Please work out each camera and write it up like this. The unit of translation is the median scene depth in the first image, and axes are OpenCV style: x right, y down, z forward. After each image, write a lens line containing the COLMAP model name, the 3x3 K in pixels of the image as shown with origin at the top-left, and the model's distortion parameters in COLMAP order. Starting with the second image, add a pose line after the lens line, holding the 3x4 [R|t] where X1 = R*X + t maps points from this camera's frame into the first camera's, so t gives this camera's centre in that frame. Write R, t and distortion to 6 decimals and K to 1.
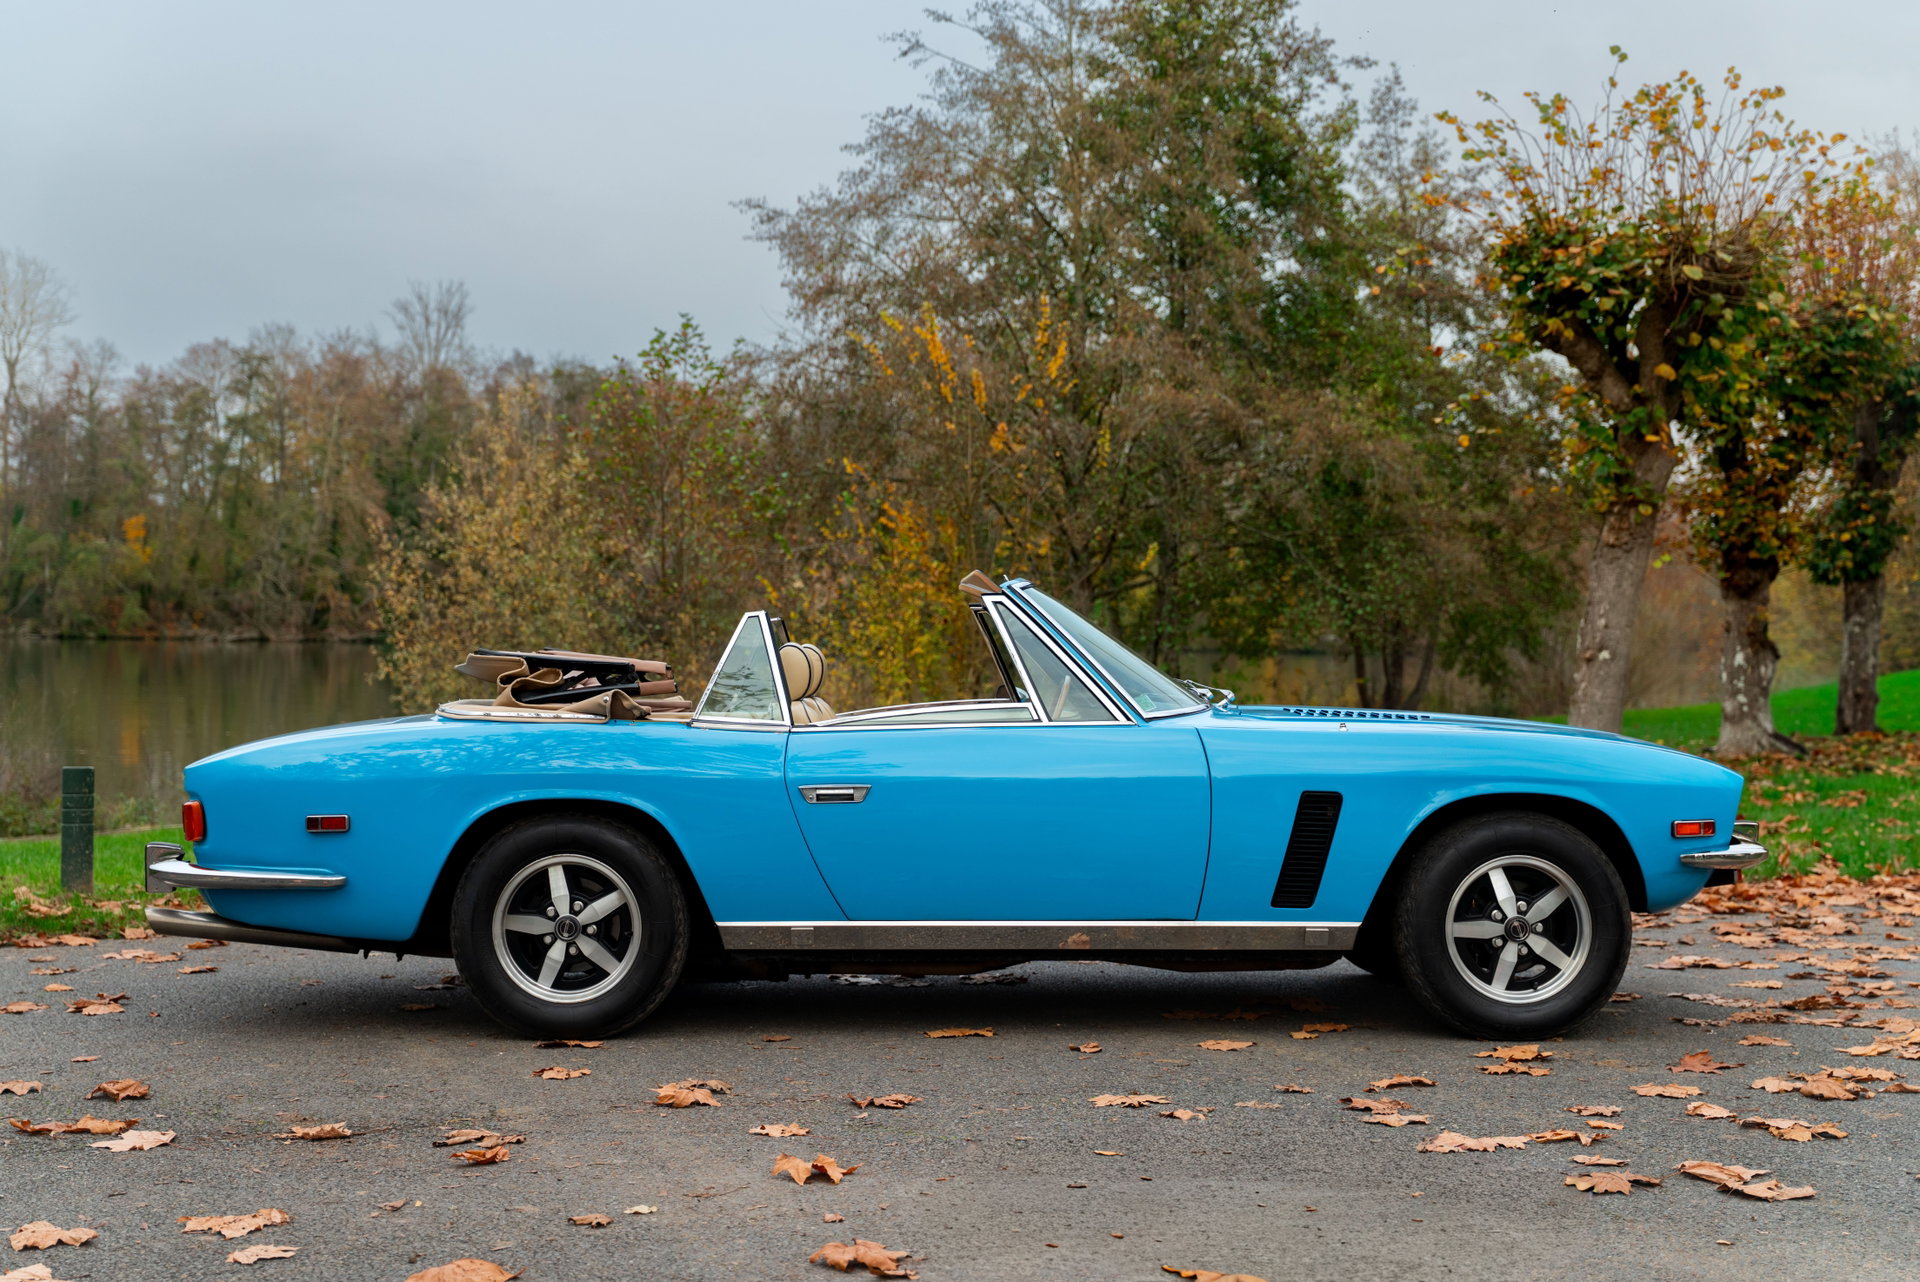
lens RADIAL K [[2607.7, 0, 960.0], [0, 2607.7, 641.0], [0, 0, 1]] dist [0.023684, -0.015607]
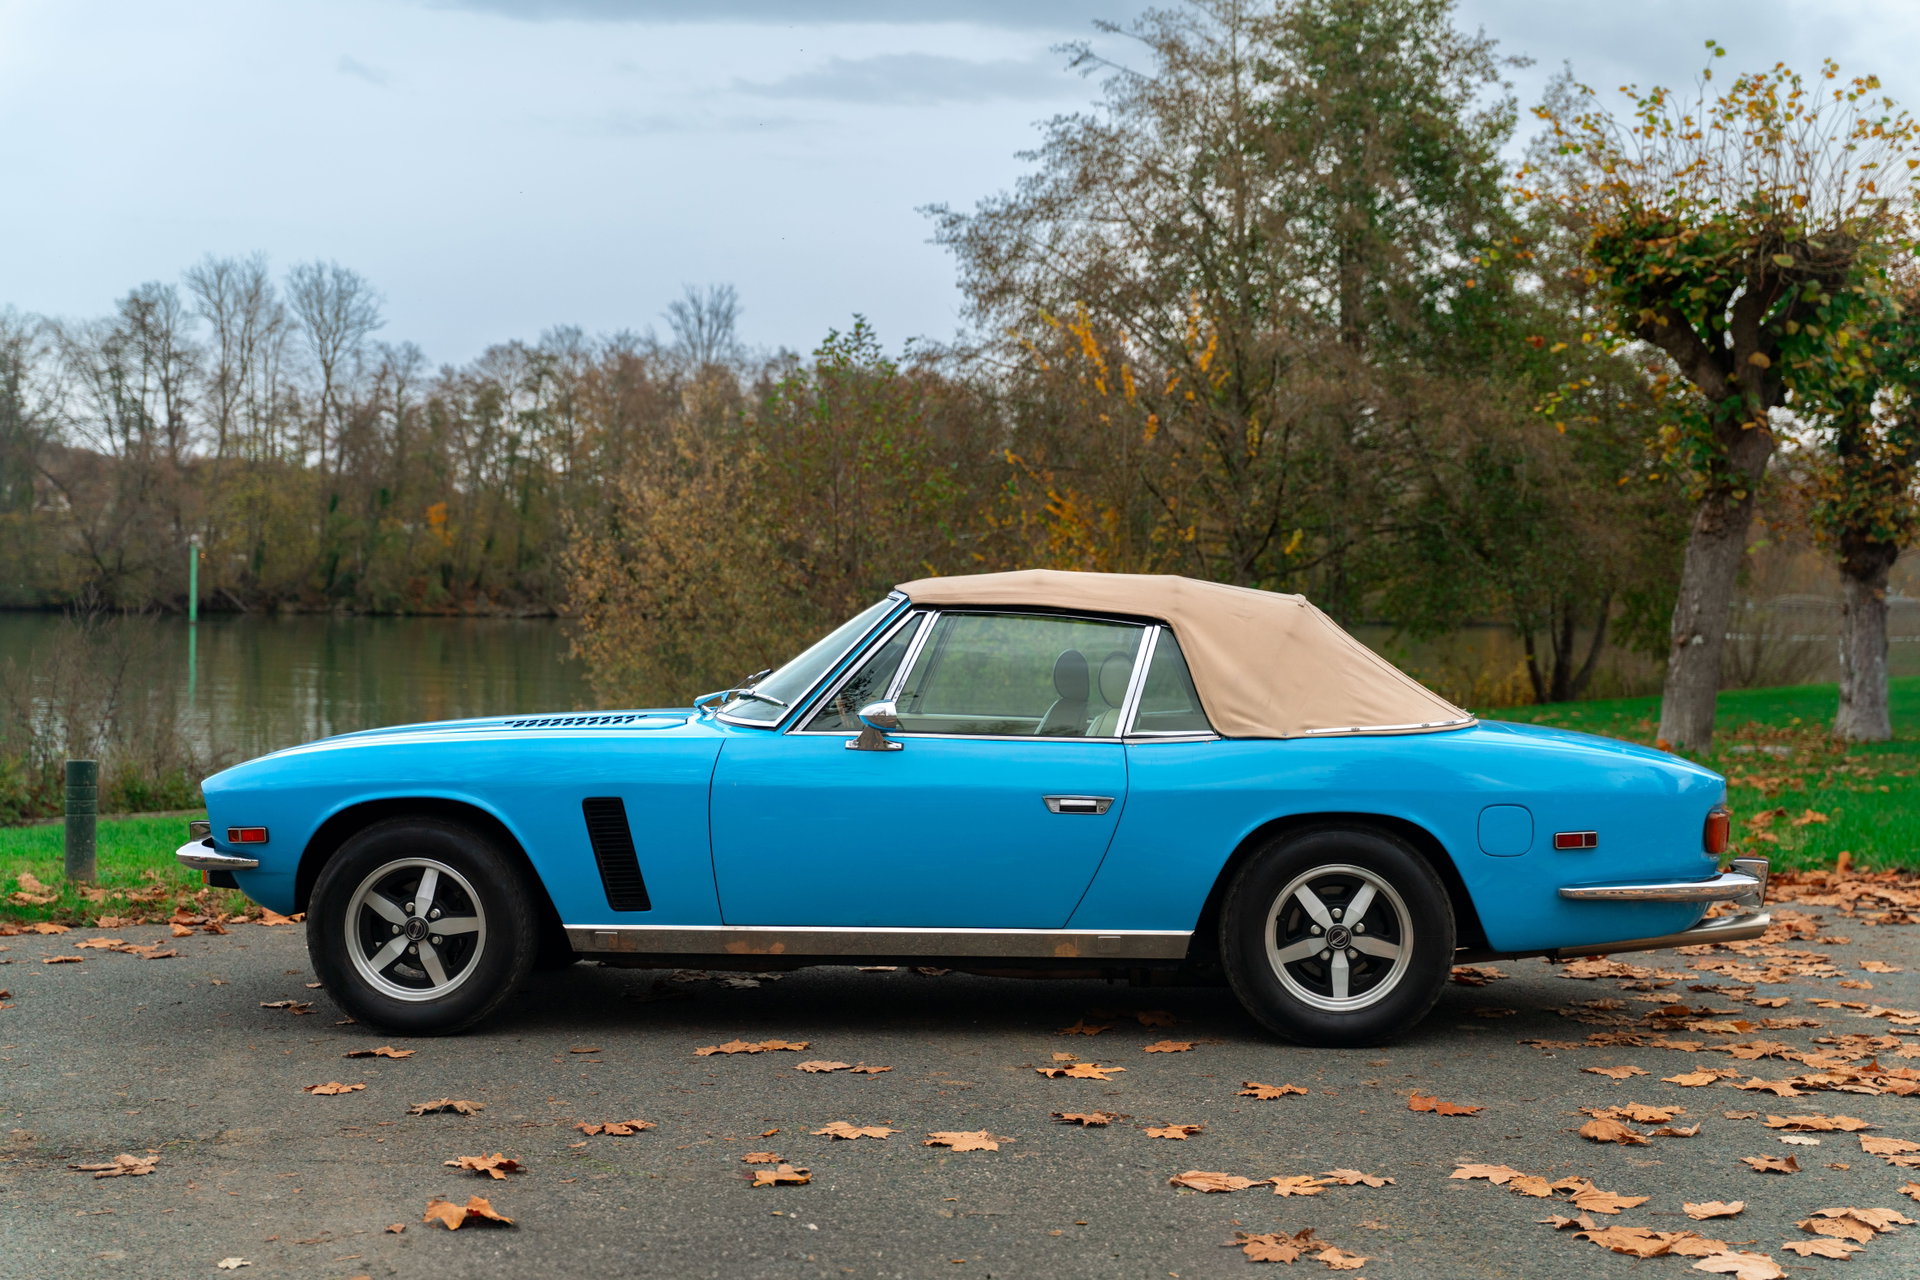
lens RADIAL K [[2433.2, 0, 960.0], [0, 2433.2, 640.0], [0, 0, 1]] dist [0.017506, 0.011570]
pose [[0.994866, -0.000209, -0.101205, 0.031135], [0.001253, 0.999947, 0.010246, -0.002561], [0.101198, -0.010320, 0.994813, 0.015187]]
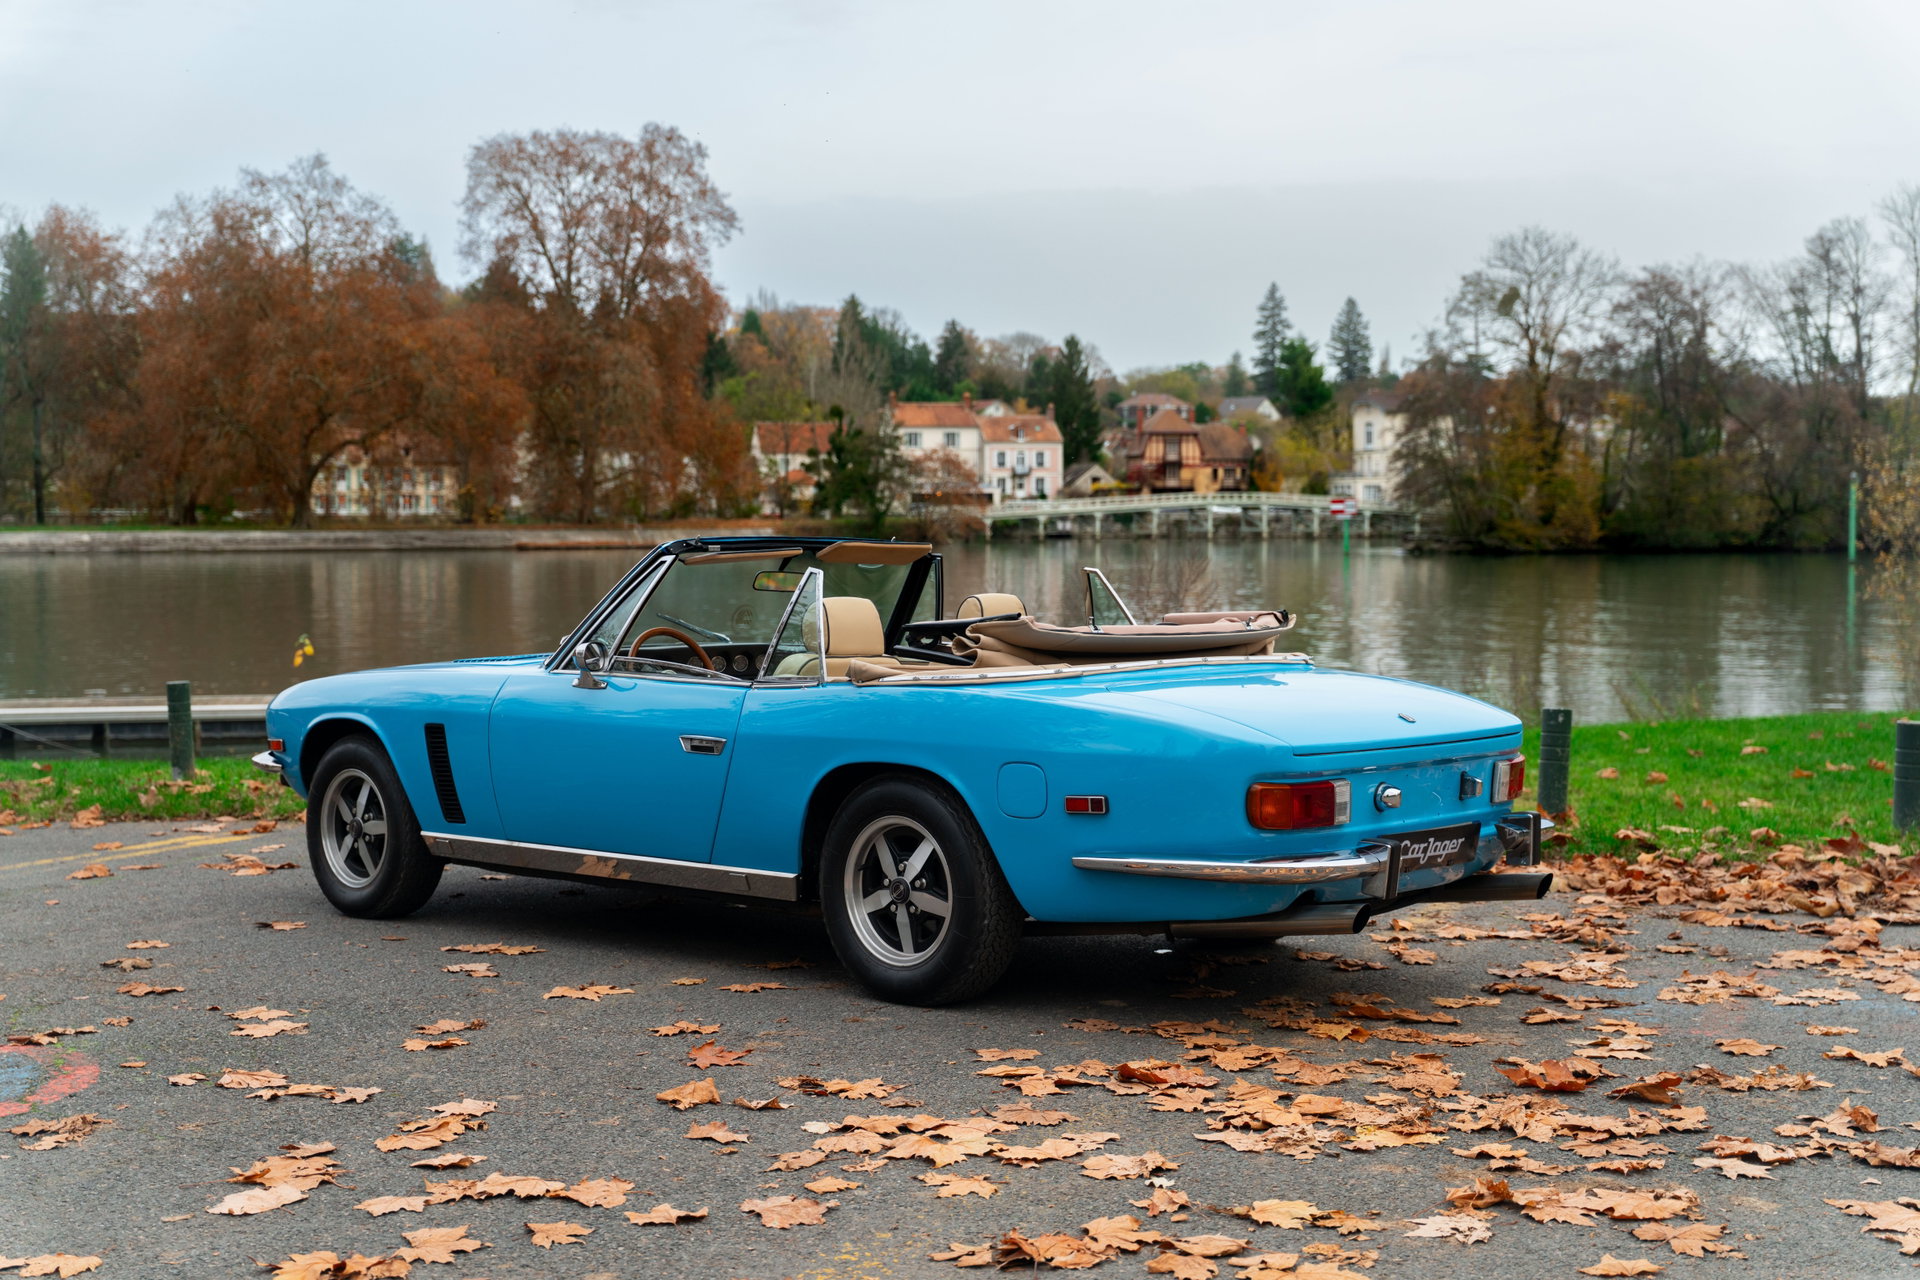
lens RADIAL K [[2433.2, 0, 960.0], [0, 2433.2, 640.0], [0, 0, 1]] dist [0.017506, 0.011570]
pose [[0.698548, 0.009028, -0.715507, 0.167682], [0.016448, 0.999454, 0.028670, -0.001641], [0.715375, -0.031796, 0.698017, 0.078035]]
